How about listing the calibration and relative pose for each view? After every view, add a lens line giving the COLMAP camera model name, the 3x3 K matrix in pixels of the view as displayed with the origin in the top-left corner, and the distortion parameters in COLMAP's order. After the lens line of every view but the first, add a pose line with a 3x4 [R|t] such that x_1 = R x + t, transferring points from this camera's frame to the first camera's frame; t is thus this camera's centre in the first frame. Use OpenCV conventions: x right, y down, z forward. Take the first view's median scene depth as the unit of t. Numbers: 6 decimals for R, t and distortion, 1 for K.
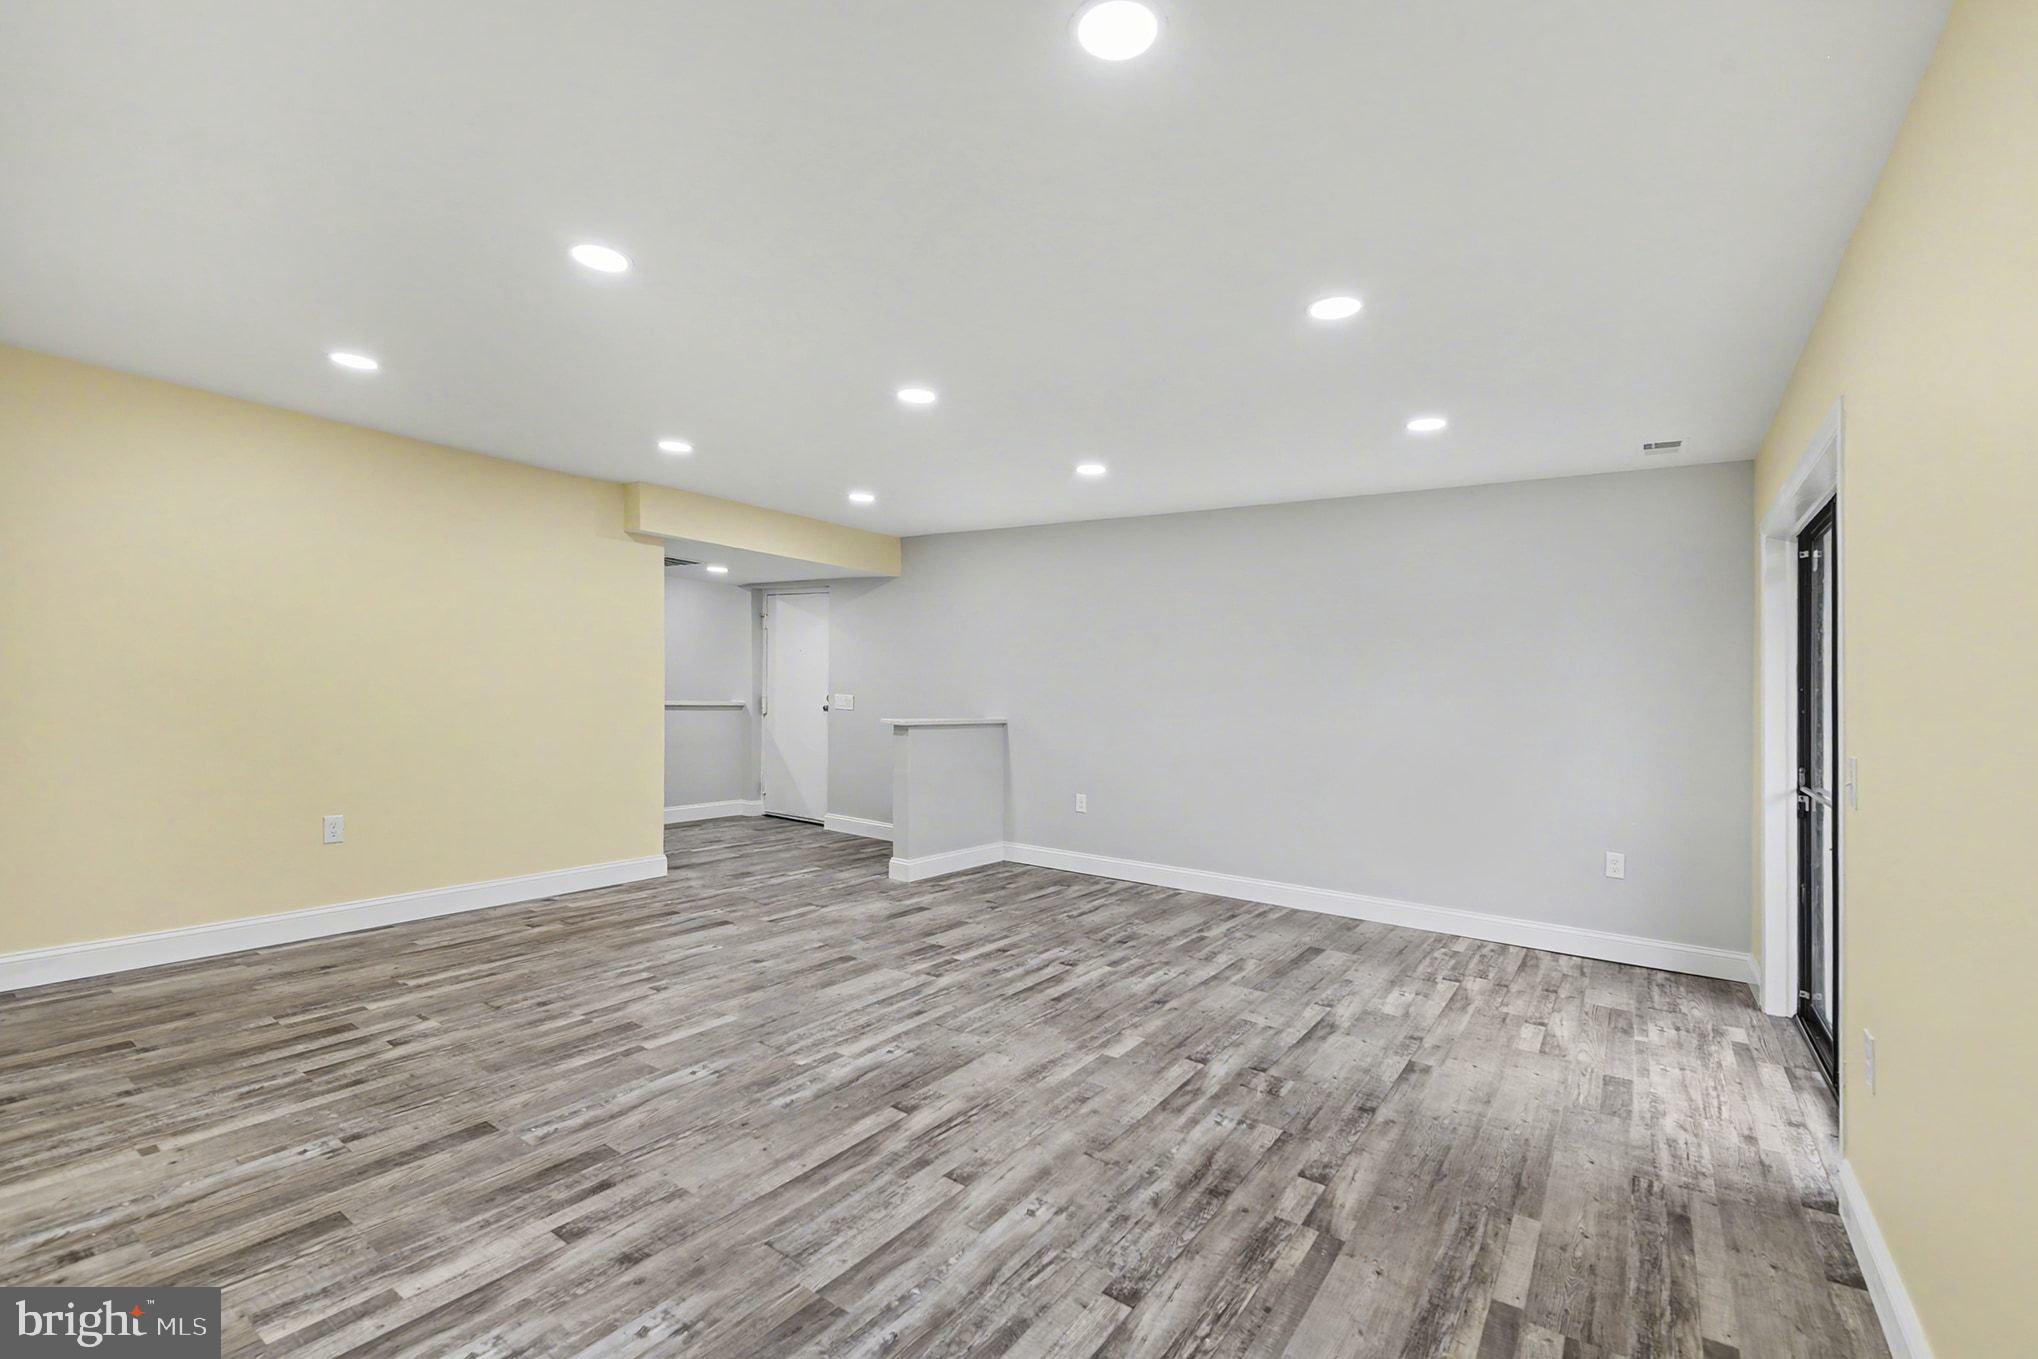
lens RADIAL K [[894.5, 0, 1015.8], [0, 894.5, 674.5], [0, 0, 1]] dist [-0.003784, -0.002931]
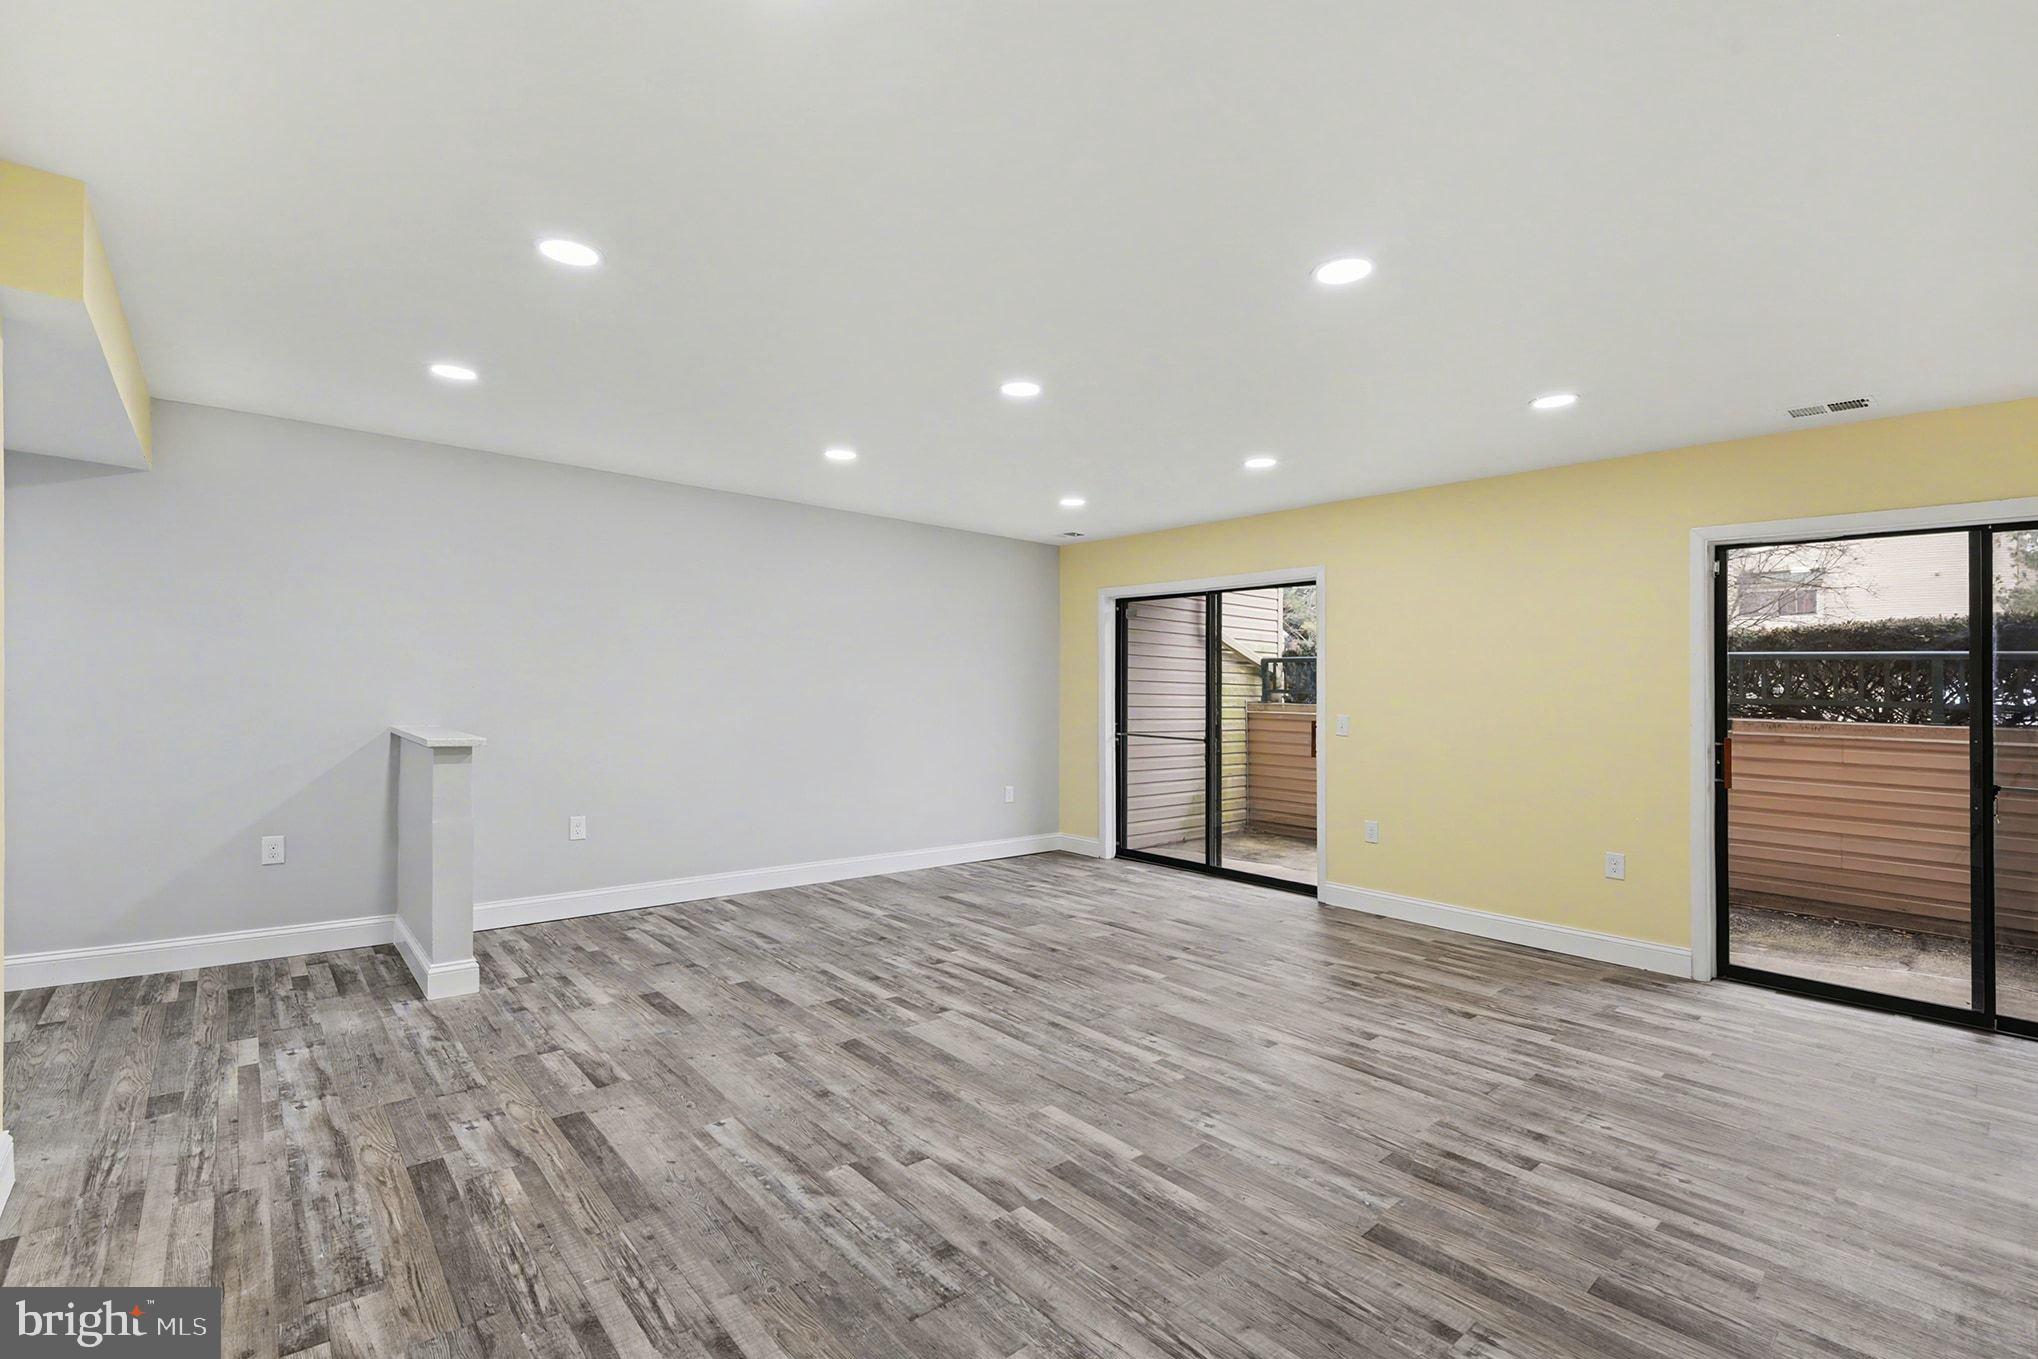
lens RADIAL K [[894.5, 0, 1013.2], [0, 894.5, 690.9], [0, 0, 1]] dist [-0.003784, -0.002931]
pose [[0.237304, -0.019015, 0.971249, -1.192329], [-0.029616, 0.999202, 0.026798, -0.013019], [-0.970984, -0.035124, 0.236551, 0.925171]]
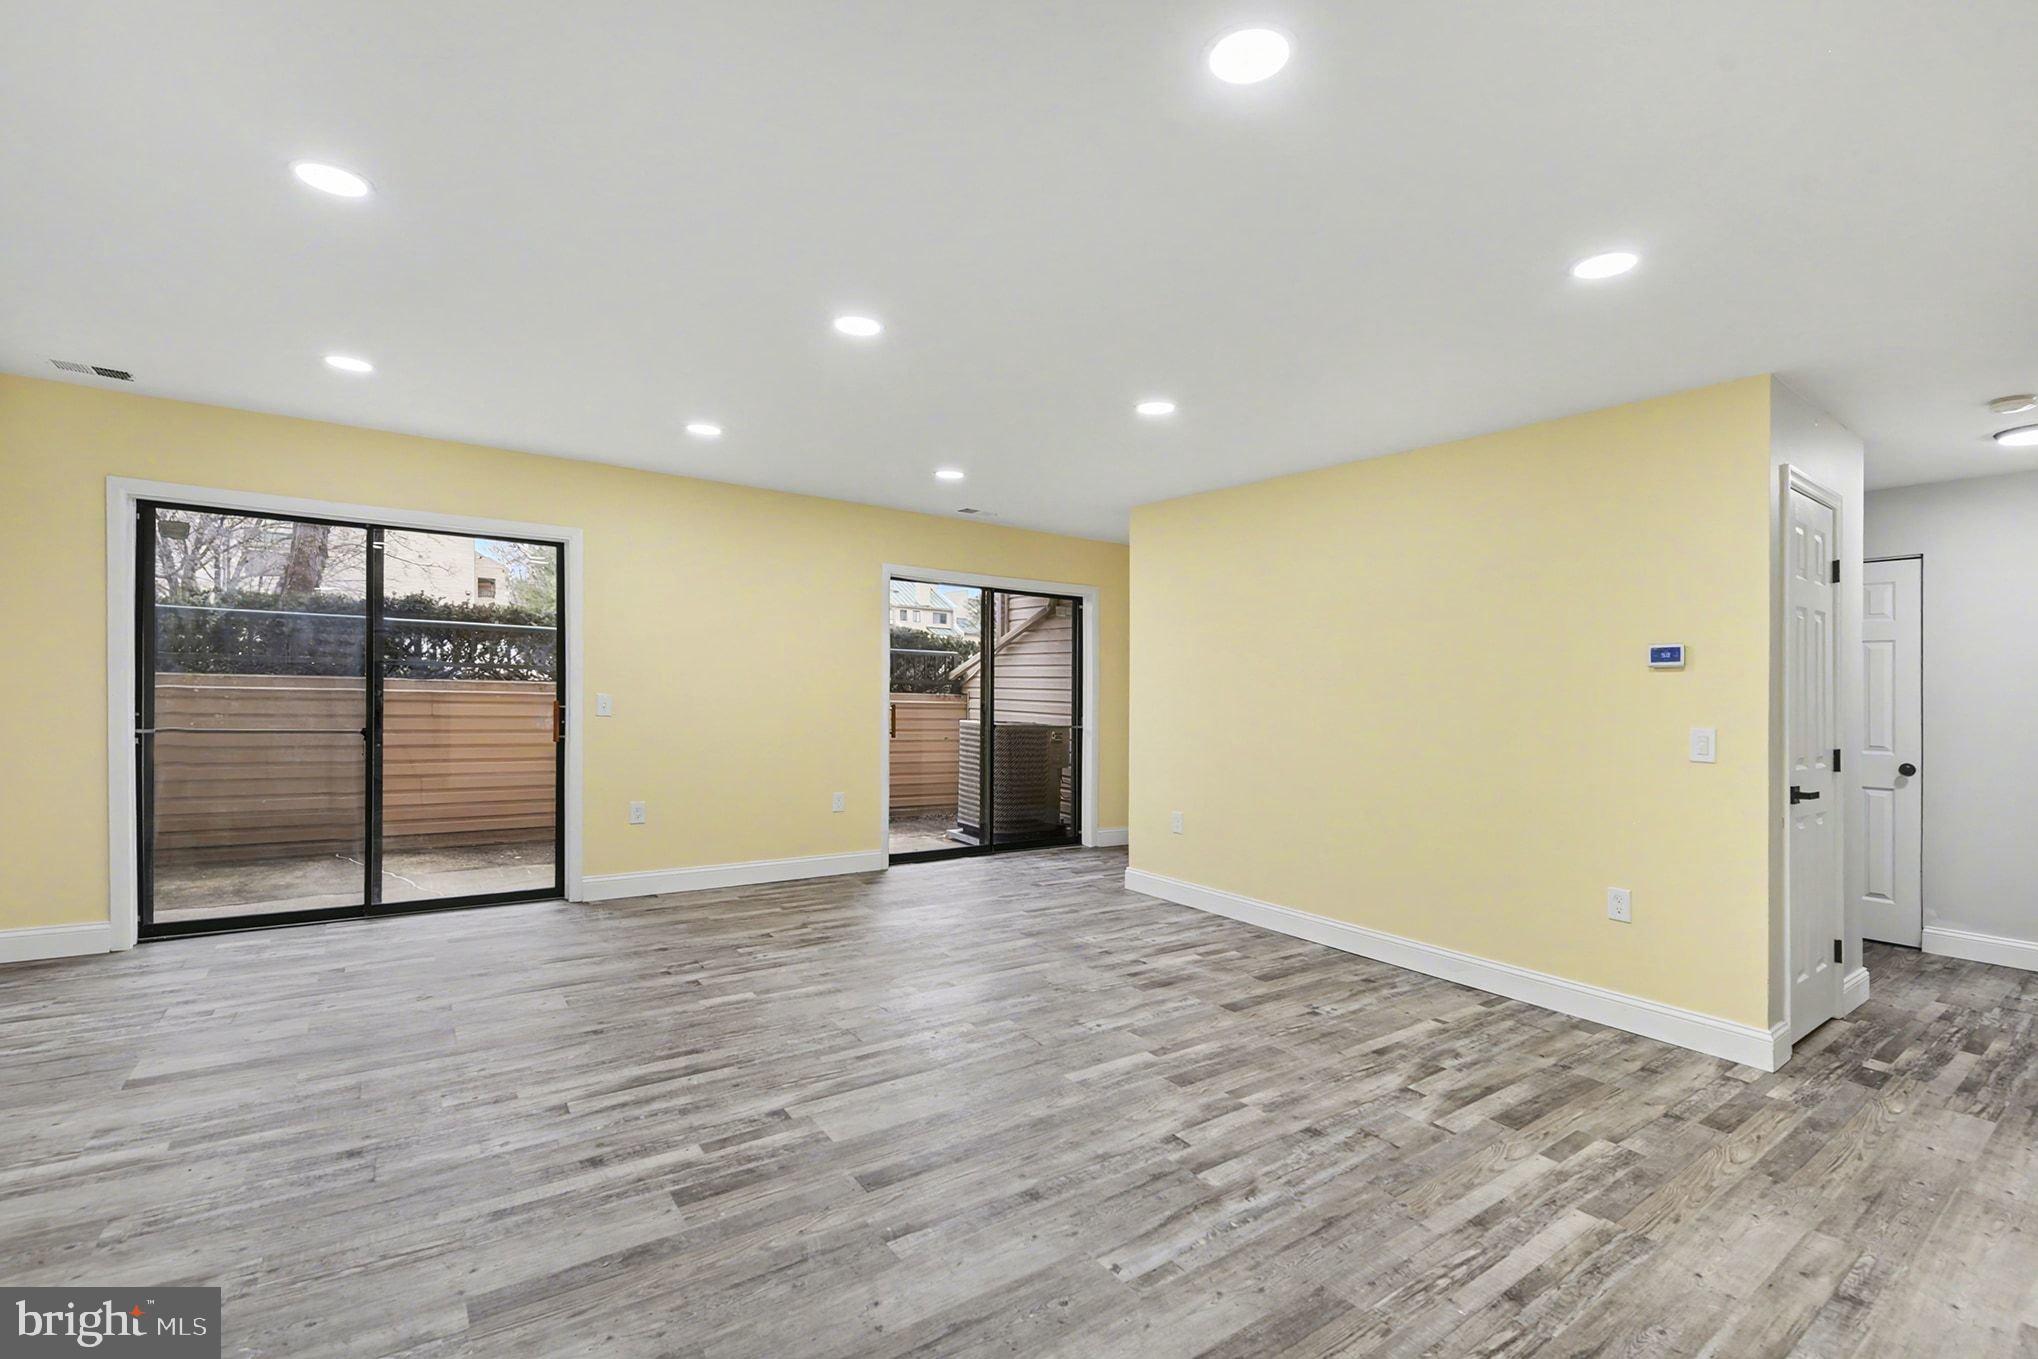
lens RADIAL K [[894.5, 0, 1012.6], [0, 894.5, 684.4], [0, 0, 1]] dist [-0.003784, -0.002931]
pose [[-0.938710, -0.050829, 0.340940, -0.586472], [-0.057284, 0.998318, -0.008885, 0.017337], [-0.339915, -0.027870, -0.940043, 1.996509]]
